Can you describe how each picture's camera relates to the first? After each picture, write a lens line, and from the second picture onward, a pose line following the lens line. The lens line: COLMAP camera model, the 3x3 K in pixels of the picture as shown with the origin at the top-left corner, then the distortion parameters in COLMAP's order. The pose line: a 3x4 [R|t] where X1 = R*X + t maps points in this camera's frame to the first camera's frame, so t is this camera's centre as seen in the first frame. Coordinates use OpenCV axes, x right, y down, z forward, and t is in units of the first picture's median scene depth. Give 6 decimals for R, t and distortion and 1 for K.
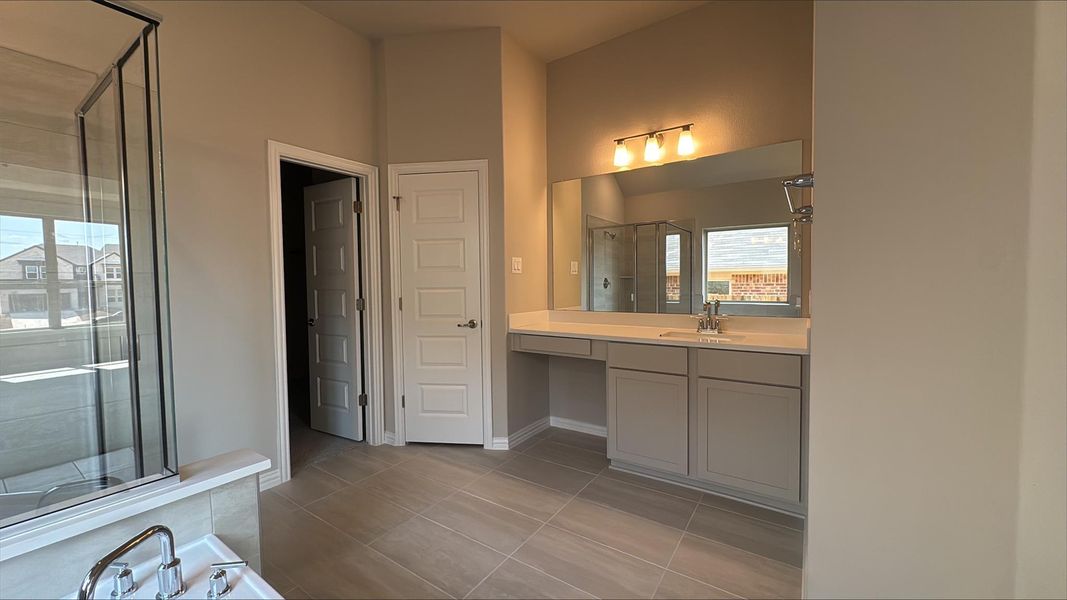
lens RADIAL K [[407.3, 0, 531.8], [0, 407.3, 297.9], [0, 0, 1]] dist [0.003020, 0.000208]
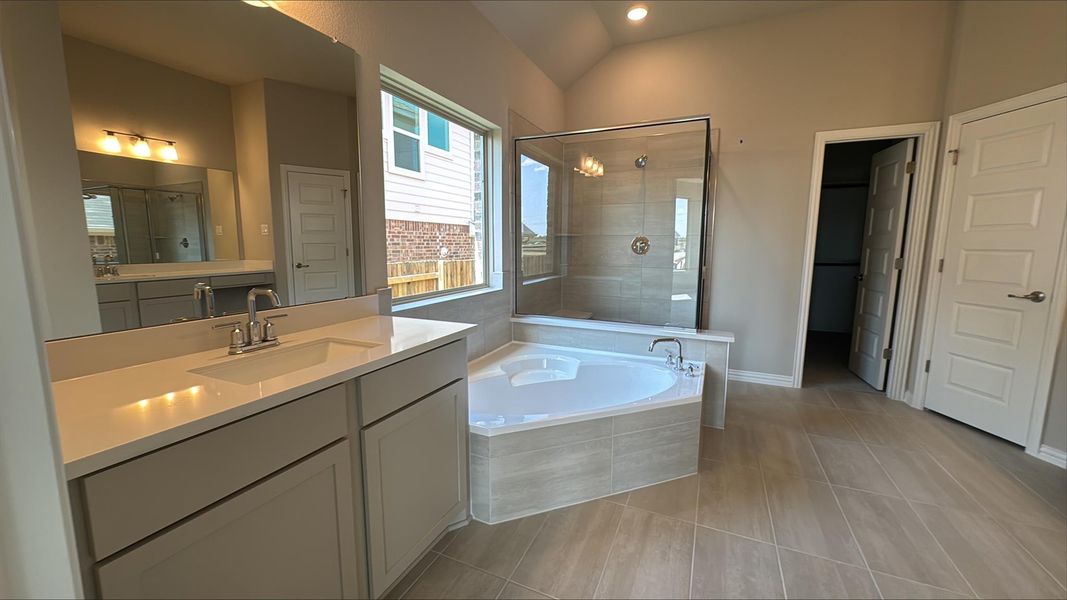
lens RADIAL K [[407.3, 0, 532.5], [0, 407.3, 296.2], [0, 0, 1]] dist [0.003020, 0.000208]
pose [[0.184083, 0.145211, -0.972125, 0.444672], [-0.049049, 0.989152, 0.138467, -0.000119], [0.981686, 0.022193, 0.189209, -0.115836]]
